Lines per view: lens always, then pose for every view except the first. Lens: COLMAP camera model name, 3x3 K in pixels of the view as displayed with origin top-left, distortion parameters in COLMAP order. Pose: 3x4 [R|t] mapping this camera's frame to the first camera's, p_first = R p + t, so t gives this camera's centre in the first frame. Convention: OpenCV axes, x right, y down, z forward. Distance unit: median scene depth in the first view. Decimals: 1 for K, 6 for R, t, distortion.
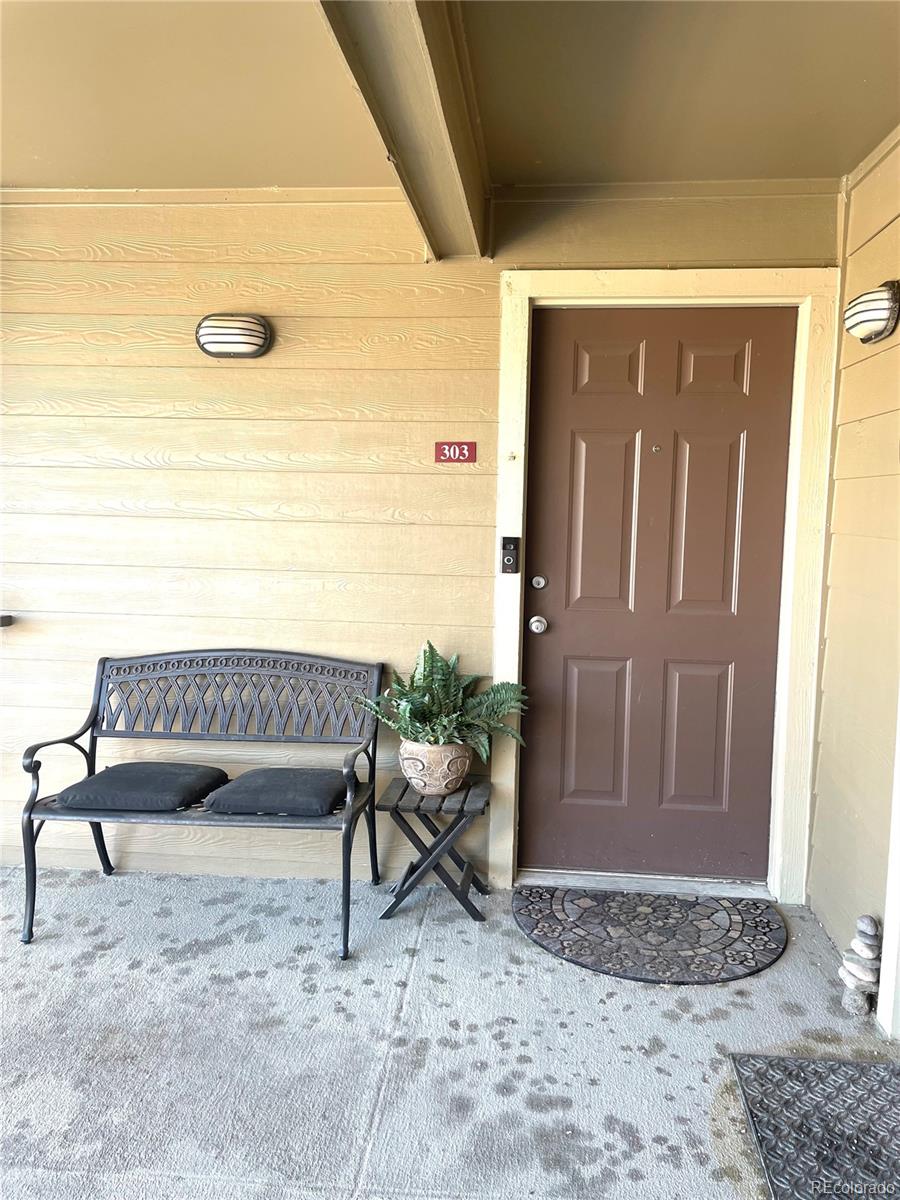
lens RADIAL K [[900.2, 0, 455.5], [0, 900.2, 600.0], [0, 0, 1]] dist [0.086874, -0.109651]
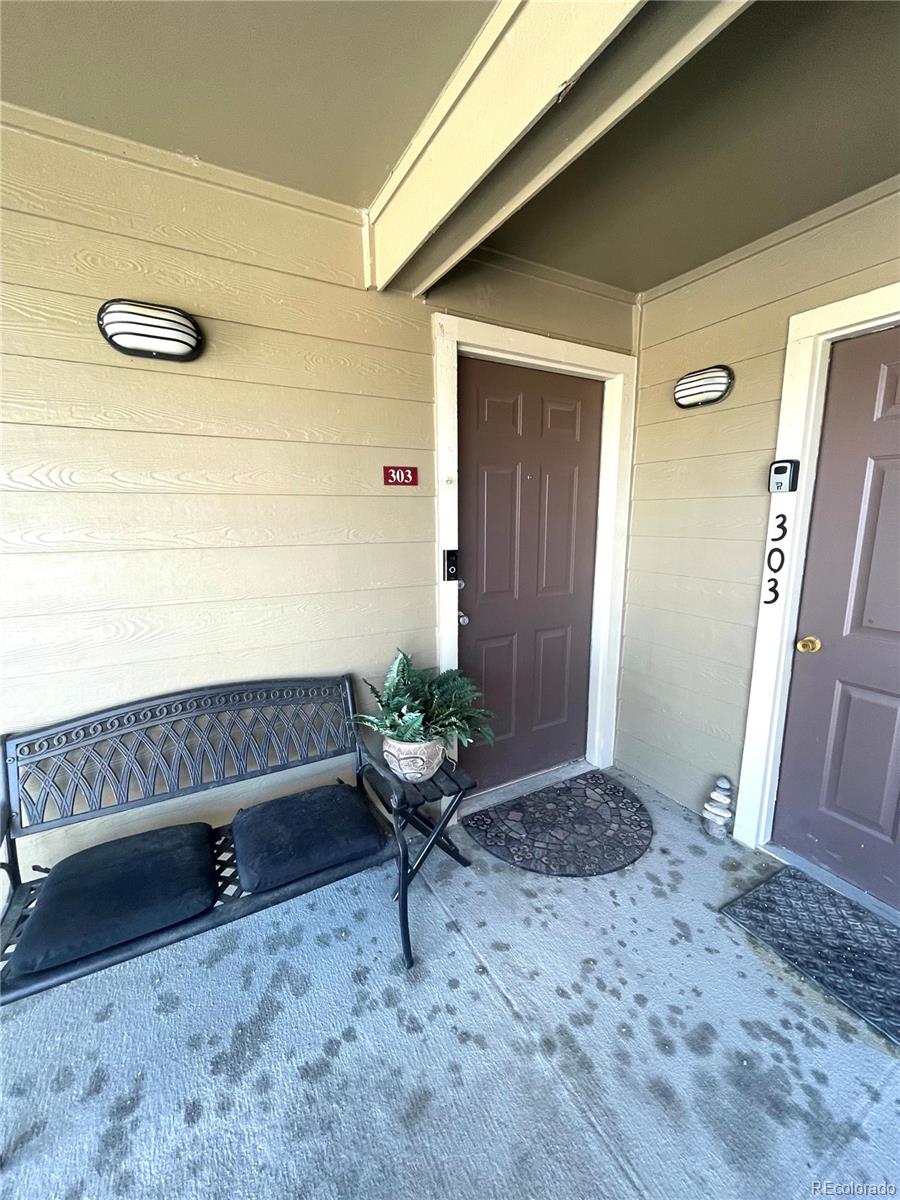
lens RADIAL K [[482.8, 0, 452.0], [0, 482.8, 605.0], [0, 0, 1]] dist [-0.001701, -0.000555]
pose [[0.825351, -0.125428, 0.550512, -0.313685], [0.080381, 0.991184, 0.105319, -0.068498], [-0.558869, -0.042675, 0.828157, 0.497341]]
